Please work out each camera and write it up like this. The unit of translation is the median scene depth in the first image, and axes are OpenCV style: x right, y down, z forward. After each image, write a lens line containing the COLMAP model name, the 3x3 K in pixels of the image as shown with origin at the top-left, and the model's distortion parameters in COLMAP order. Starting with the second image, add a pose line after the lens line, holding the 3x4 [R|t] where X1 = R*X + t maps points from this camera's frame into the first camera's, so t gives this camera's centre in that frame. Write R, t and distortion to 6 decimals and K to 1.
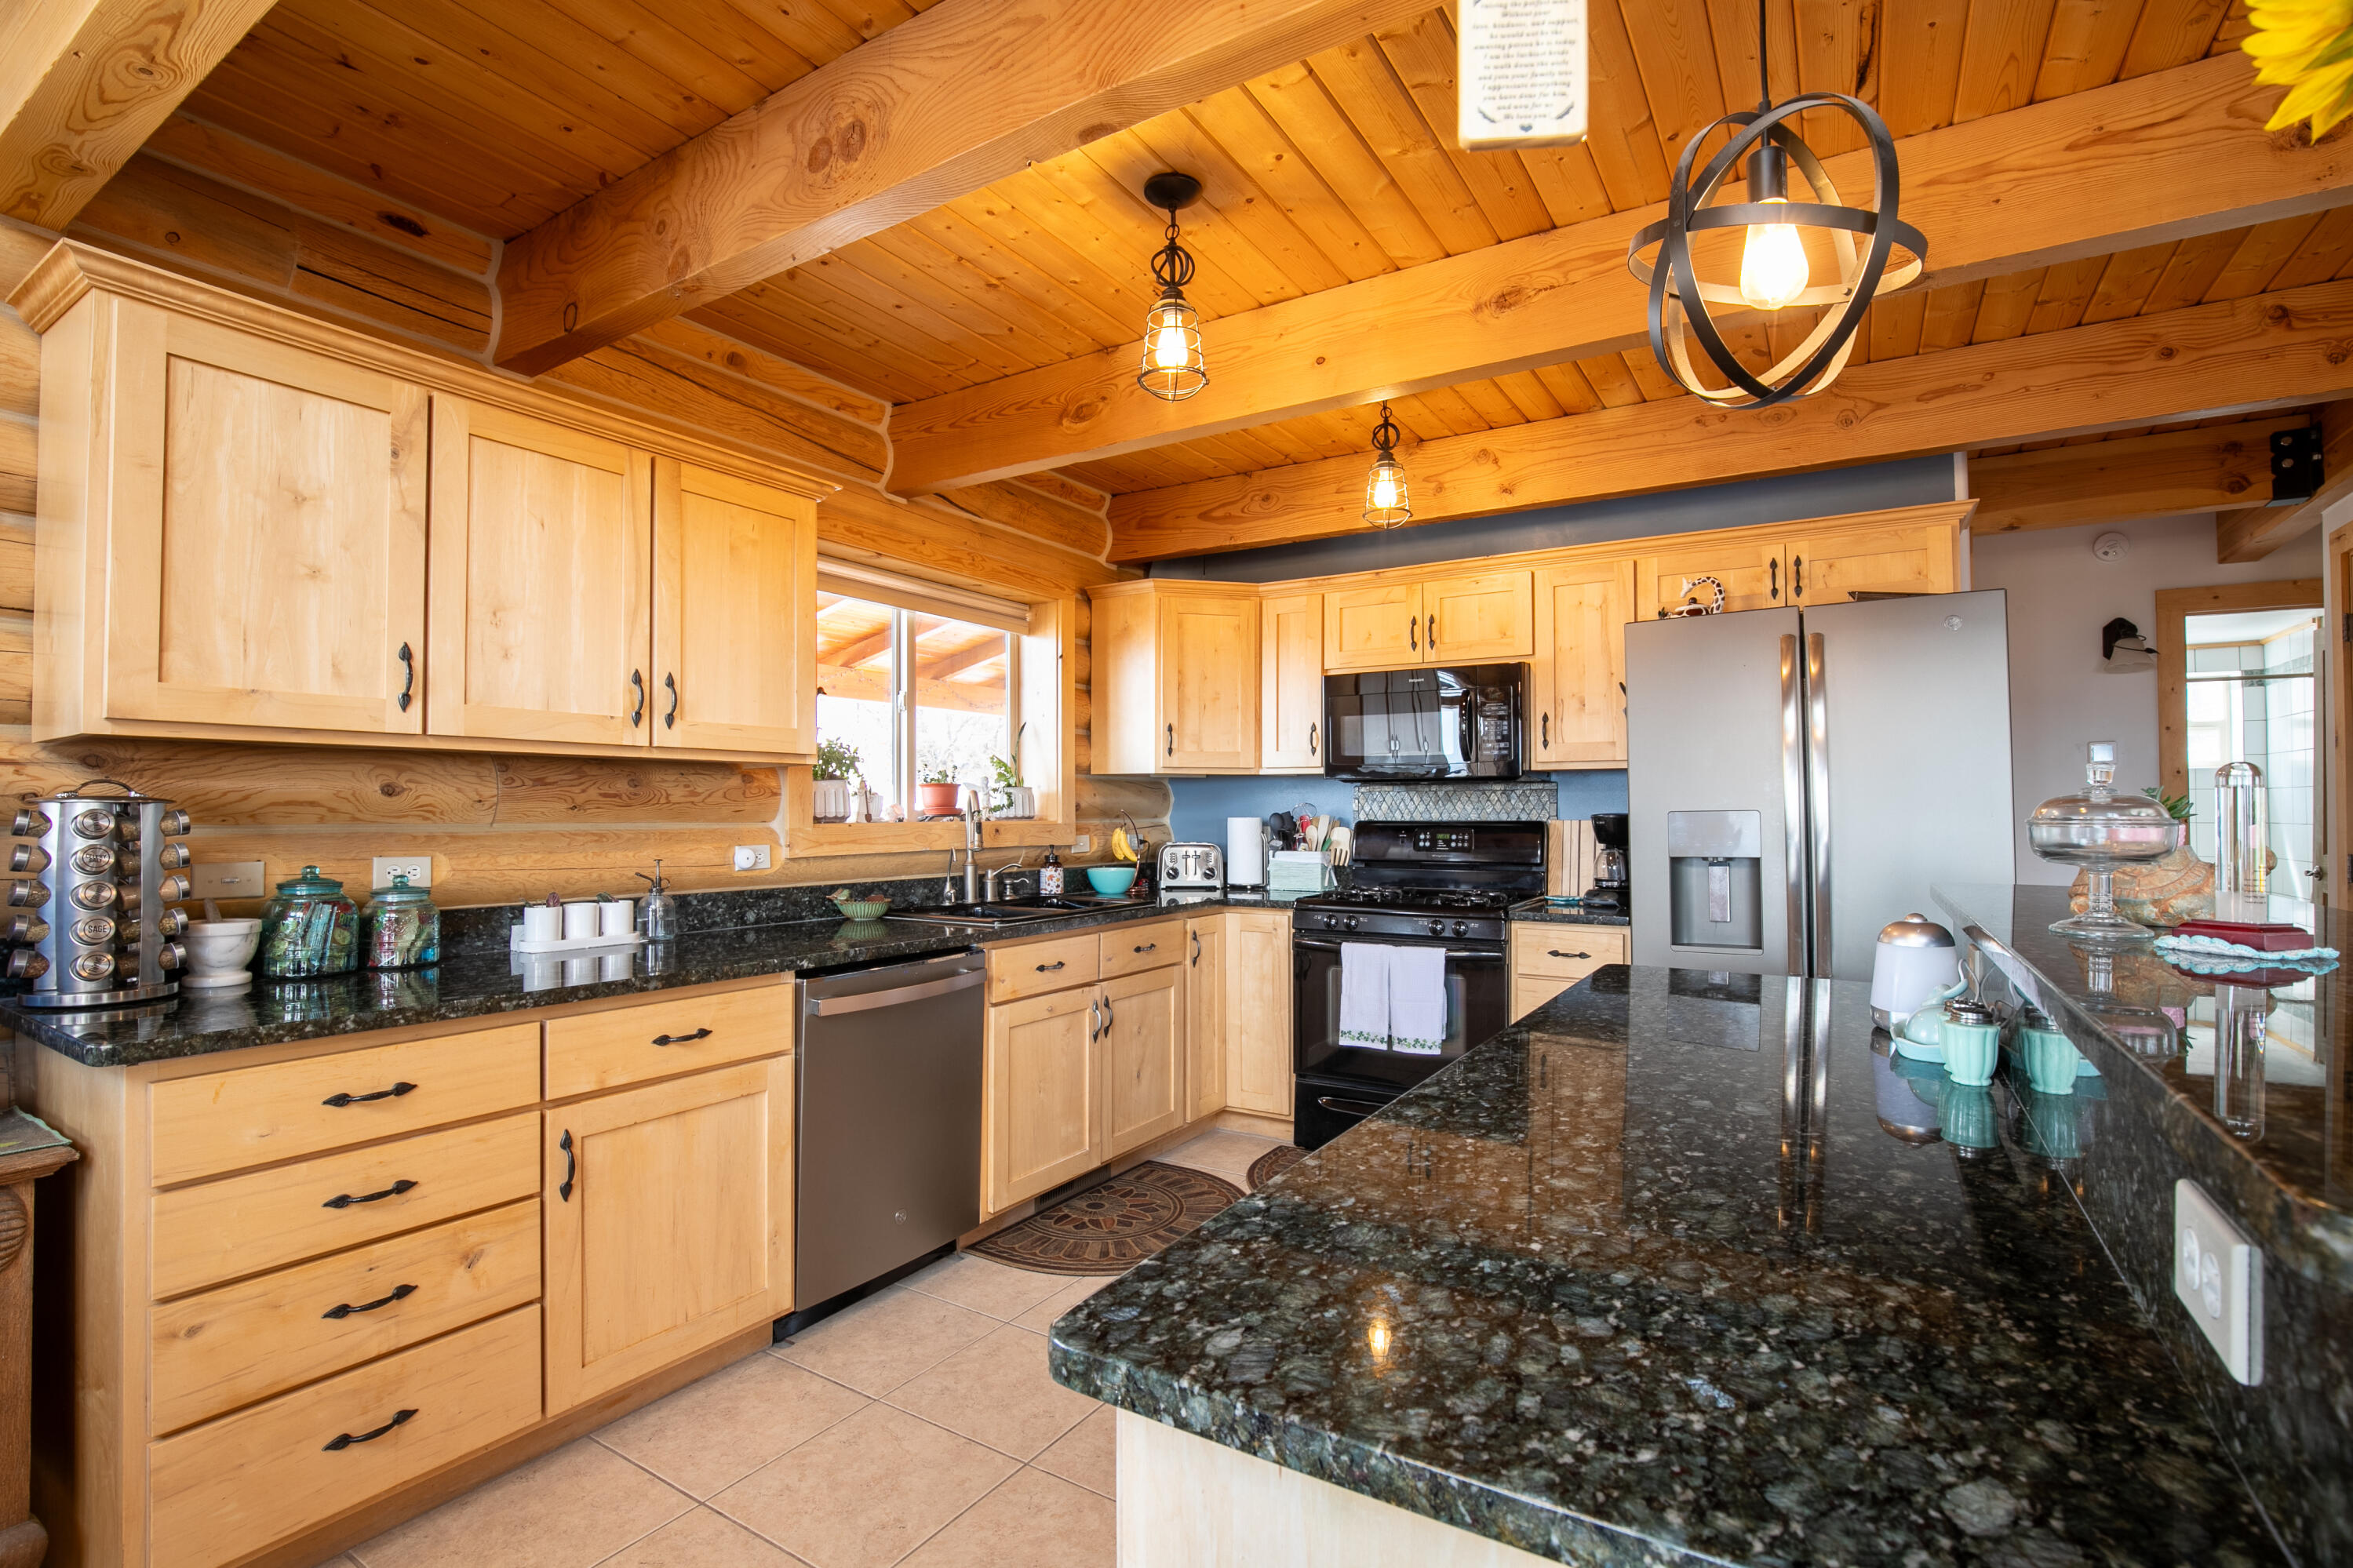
lens RADIAL K [[1082.1, 0, 1178.6], [0, 1082.1, 791.1], [0, 0, 1]] dist [-0.039832, 0.009451]
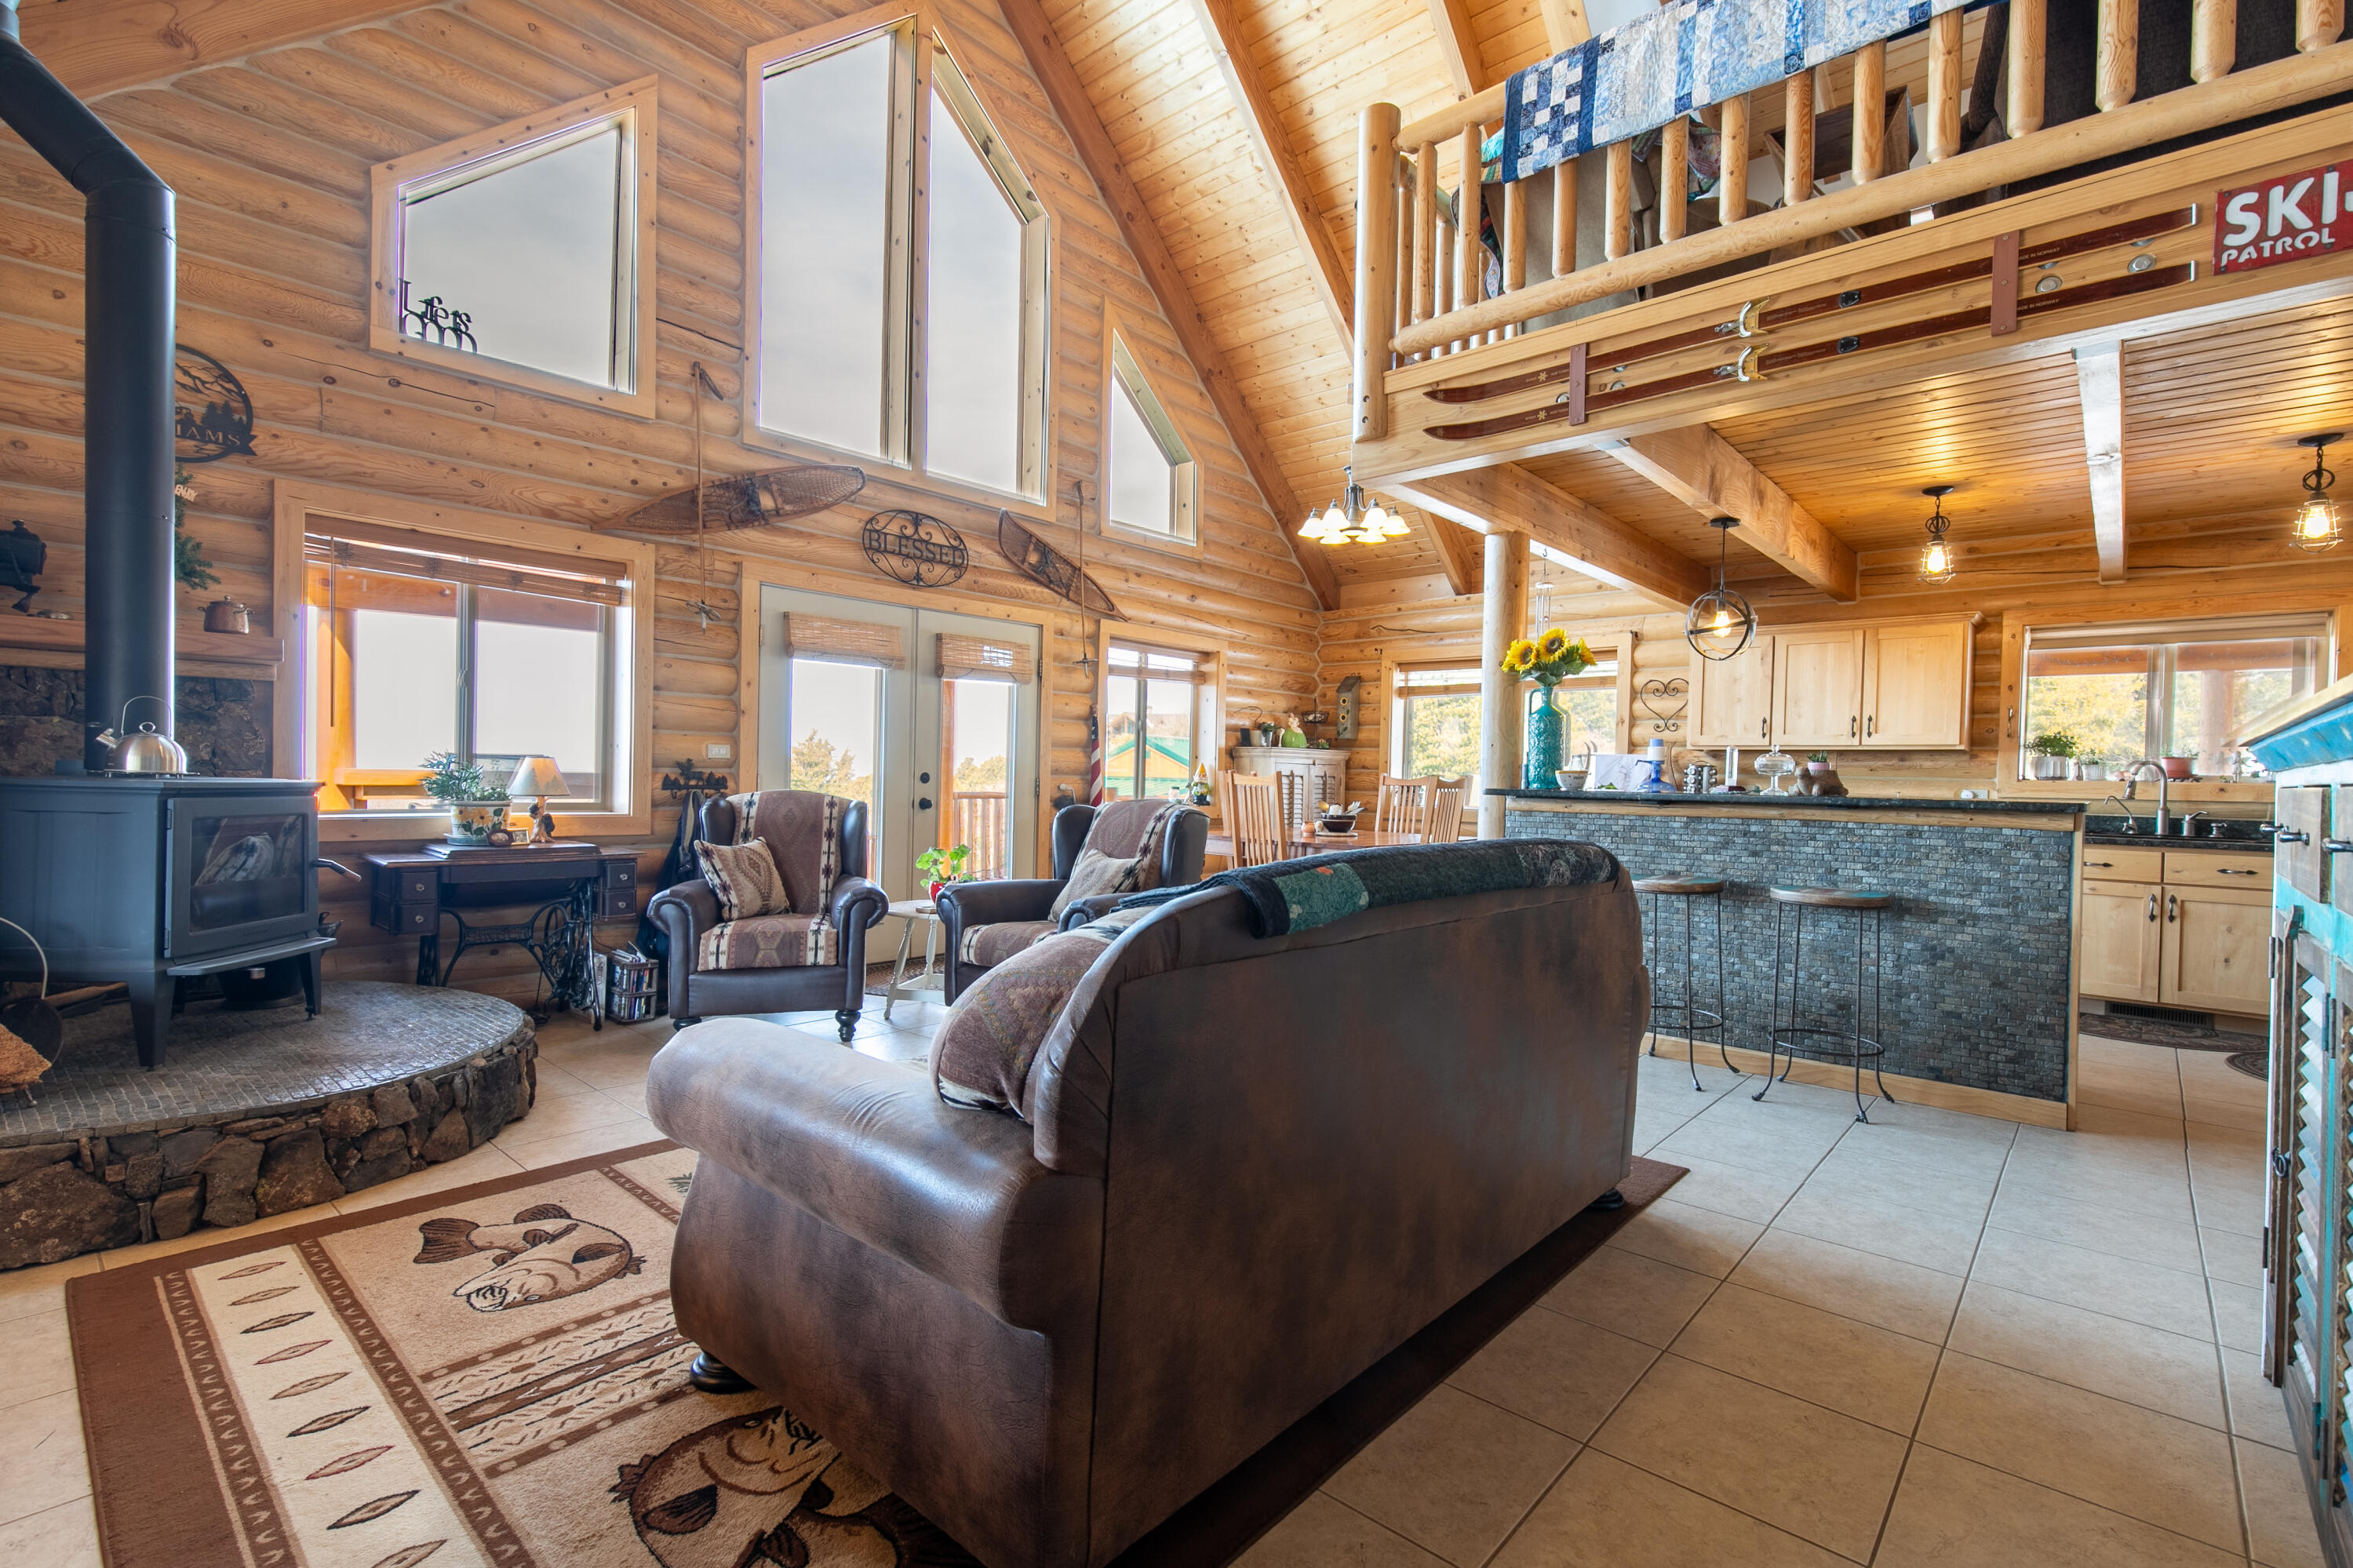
lens RADIAL K [[1057.6, 0, 1182.6], [0, 1057.6, 788.7], [0, 0, 1]] dist [0.004422, -0.000207]
pose [[-0.168767, 0.008610, -0.985618, 1.760956], [-0.004897, 0.999942, 0.009574, 0.035368], [0.985644, 0.006442, -0.168715, -0.128731]]
